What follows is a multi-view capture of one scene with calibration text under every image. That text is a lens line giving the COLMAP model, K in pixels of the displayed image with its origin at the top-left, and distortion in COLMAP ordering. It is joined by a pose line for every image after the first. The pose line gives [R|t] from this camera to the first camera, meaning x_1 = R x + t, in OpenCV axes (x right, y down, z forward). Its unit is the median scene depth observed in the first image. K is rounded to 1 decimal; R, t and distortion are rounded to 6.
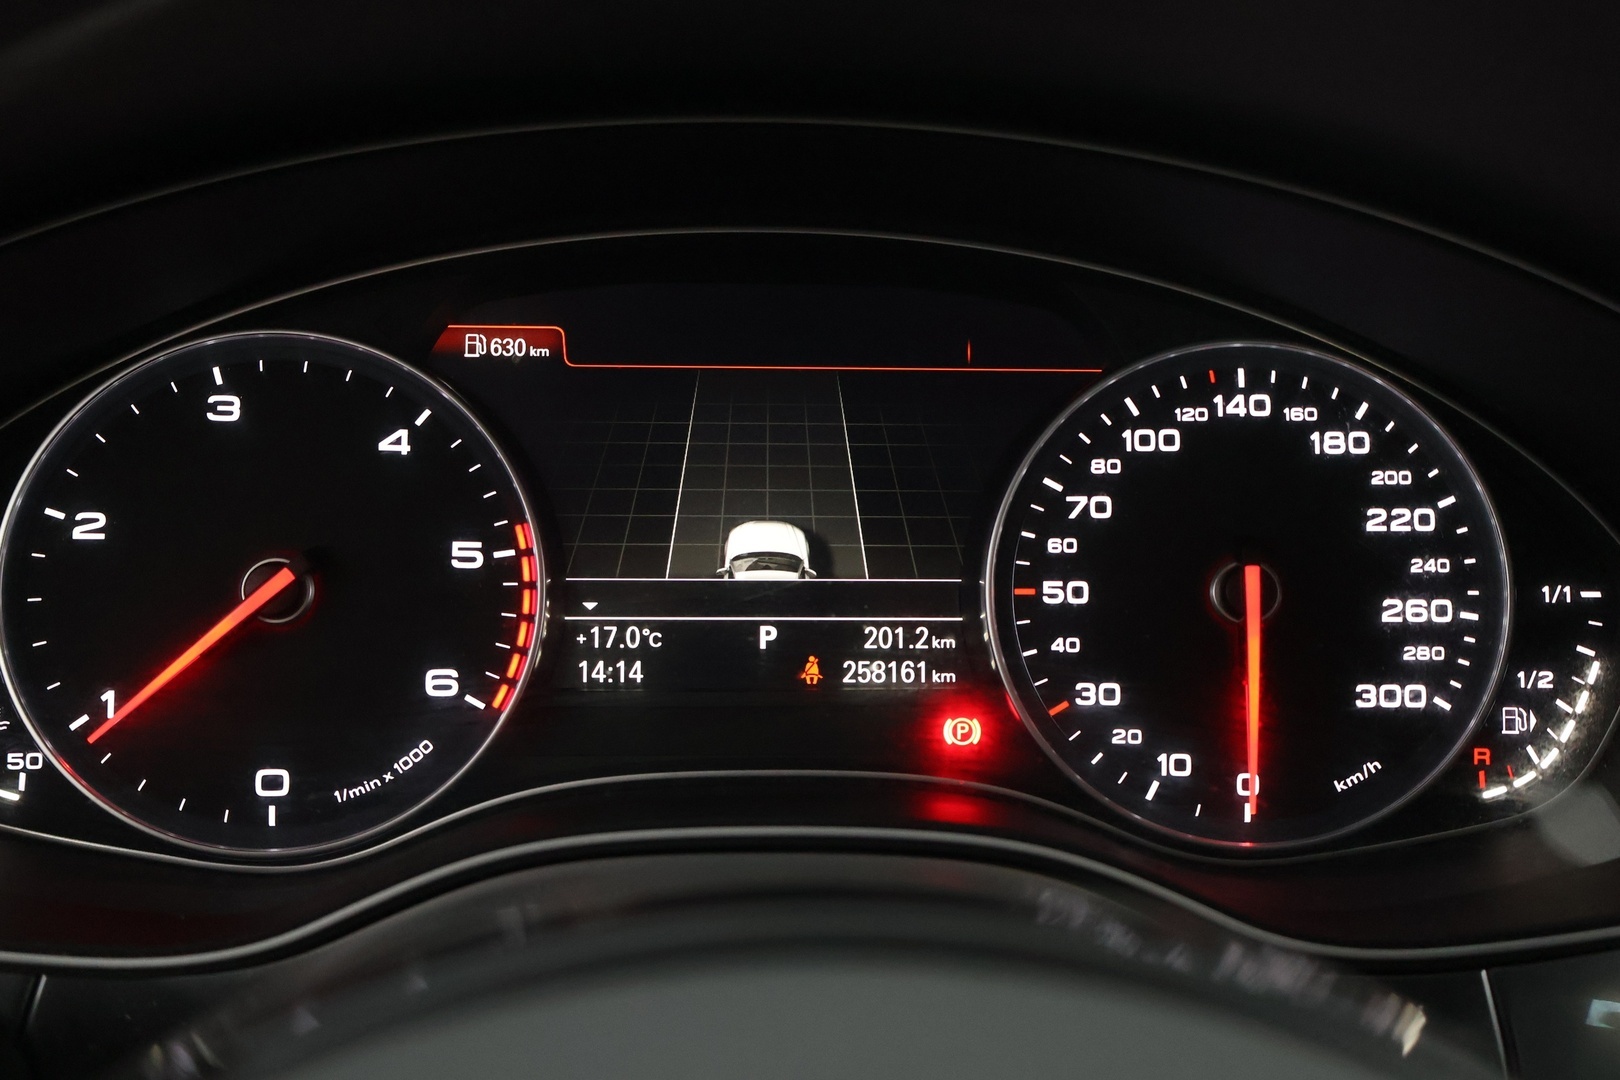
lens RADIAL K [[1535.7, 0, 804.3], [0, 1535.7, 534.4], [0, 0, 1]] dist [0.031207, 0.000000]
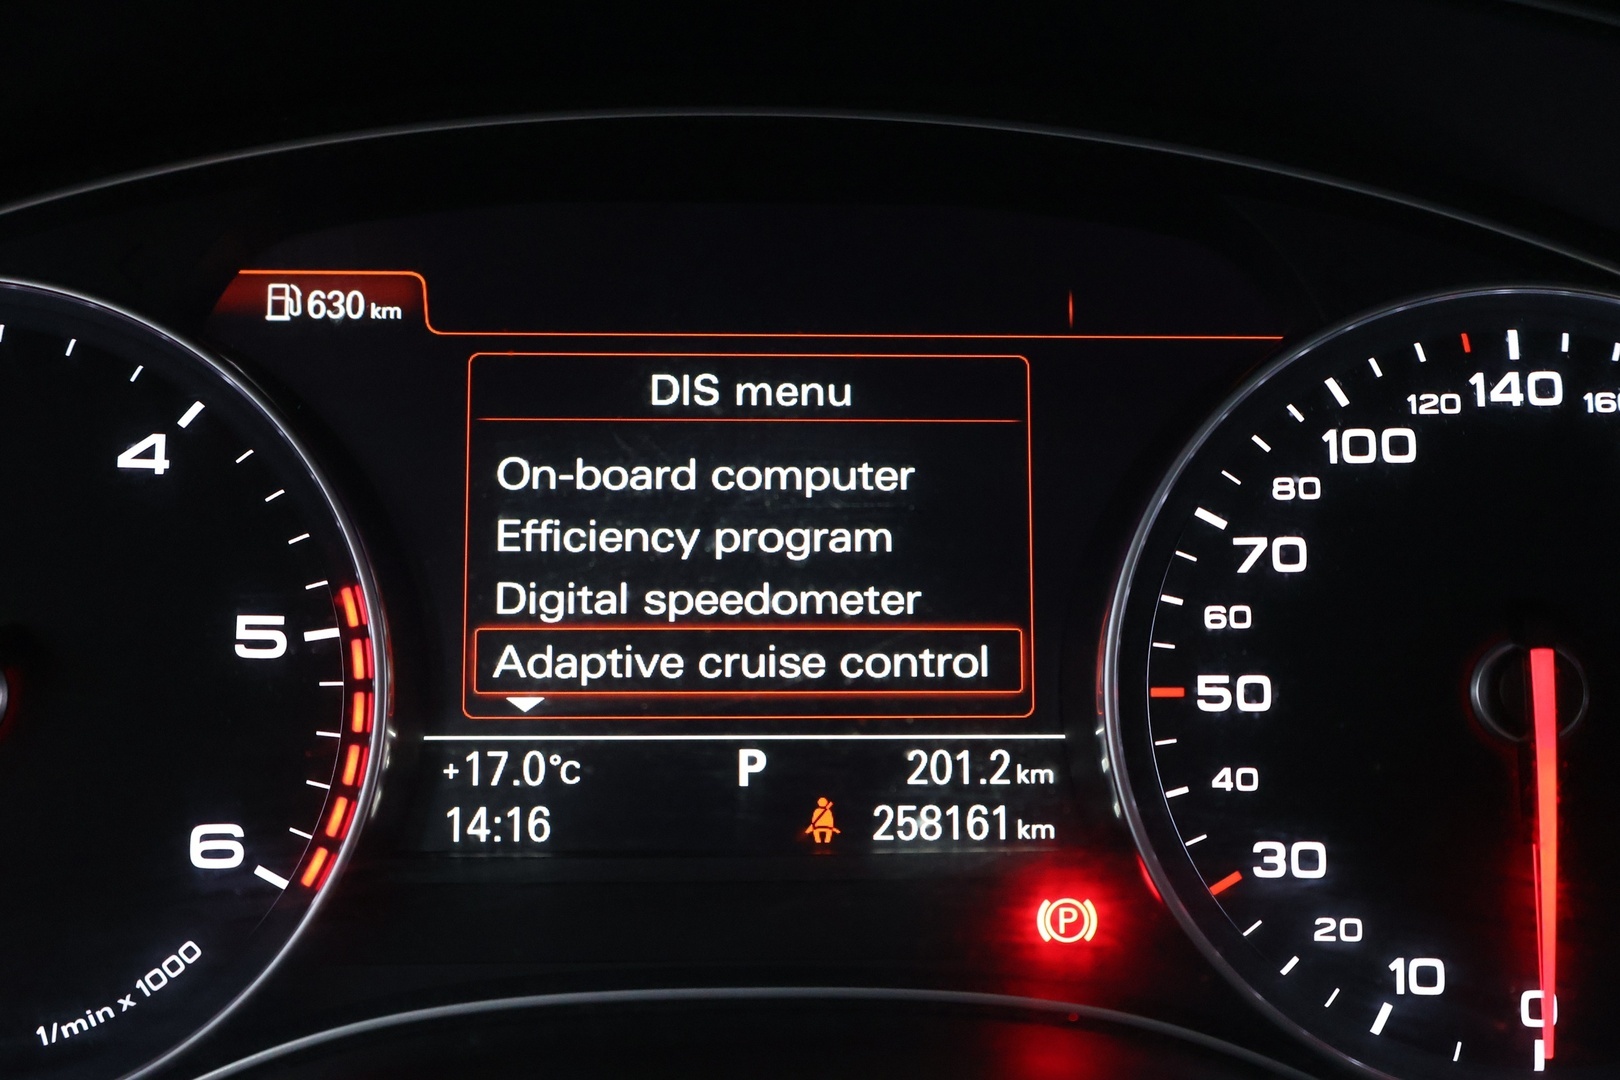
lens RADIAL K [[2122.8, 0, 817.0], [0, 2122.8, 537.0], [0, 0, 1]] dist [-0.005002, 0.000000]
pose [[0.999984, -0.004908, -0.002746, 0.005767], [0.004819, 0.999487, -0.031661, 0.001315], [0.002900, 0.031647, 0.999495, 0.149188]]
